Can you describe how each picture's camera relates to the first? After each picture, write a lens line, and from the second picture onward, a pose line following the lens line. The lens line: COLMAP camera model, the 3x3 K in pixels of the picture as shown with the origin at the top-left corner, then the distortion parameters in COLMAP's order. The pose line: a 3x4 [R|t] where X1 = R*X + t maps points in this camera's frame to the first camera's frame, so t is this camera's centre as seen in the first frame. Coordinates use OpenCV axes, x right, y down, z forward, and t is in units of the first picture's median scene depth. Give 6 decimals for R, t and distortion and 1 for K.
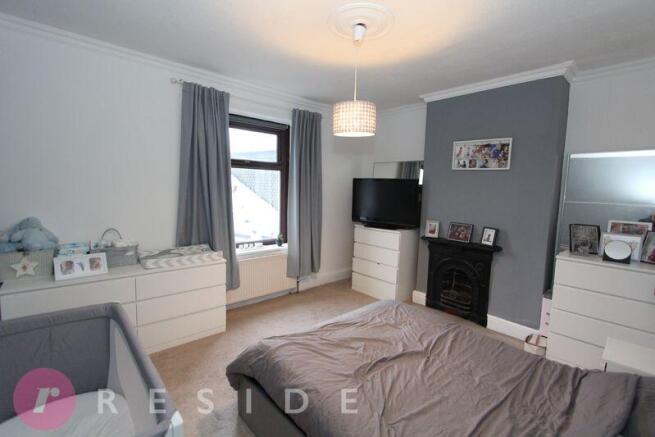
lens RADIAL K [[301.1, 0, 324.6], [0, 301.1, 217.5], [0, 0, 1]] dist [-0.003440, -0.000007]
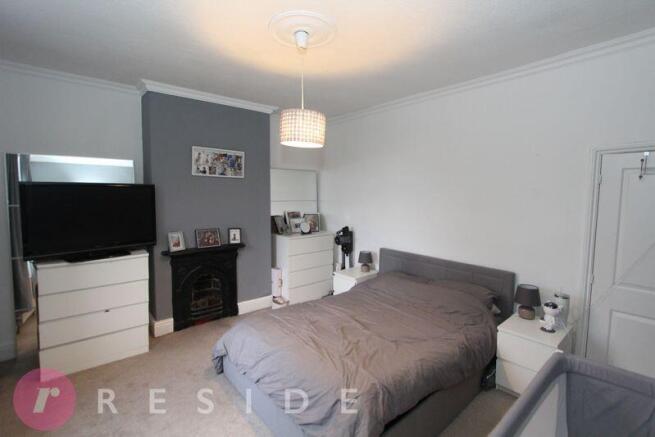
lens RADIAL K [[301.1, 0, 323.0], [0, 301.1, 220.0], [0, 0, 1]] dist [-0.003440, -0.000007]
pose [[0.034204, -0.112405, 0.993074, -0.554450], [0.107159, 0.988339, 0.108178, -0.081865], [-0.993653, 0.102716, 0.045850, 0.593246]]
